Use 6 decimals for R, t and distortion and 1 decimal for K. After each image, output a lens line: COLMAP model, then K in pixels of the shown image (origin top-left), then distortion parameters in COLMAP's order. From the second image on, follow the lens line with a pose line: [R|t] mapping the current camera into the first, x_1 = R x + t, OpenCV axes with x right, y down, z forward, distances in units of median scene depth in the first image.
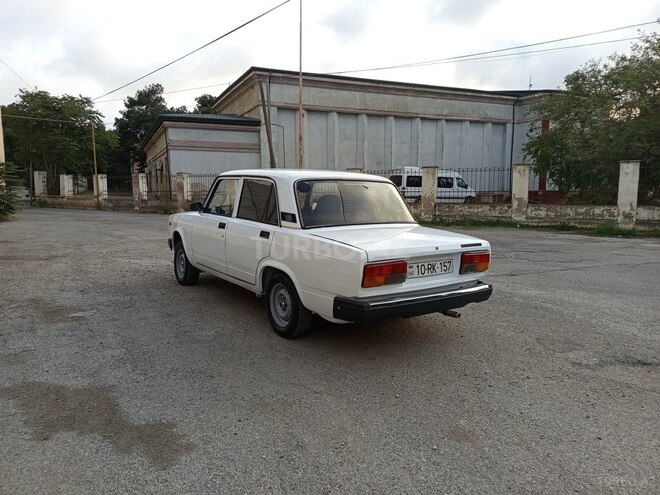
lens RADIAL K [[457.7, 0, 330.3], [0, 457.7, 248.5], [0, 0, 1]] dist [0.052137, -0.058442]
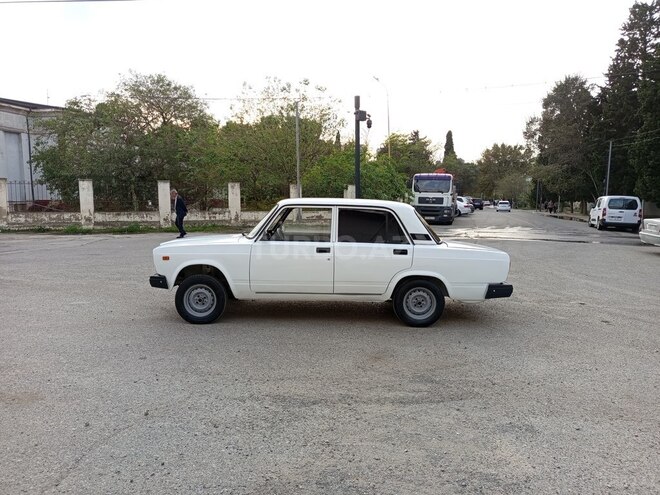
lens RADIAL K [[457.7, 0, 334.8], [0, 457.7, 246.7], [0, 0, 1]] dist [0.052137, -0.058442]
pose [[0.626432, -0.077334, 0.775631, 0.029077], [0.094966, 0.995226, 0.022530, 0.048667], [-0.773670, 0.059545, 0.630785, -0.424842]]
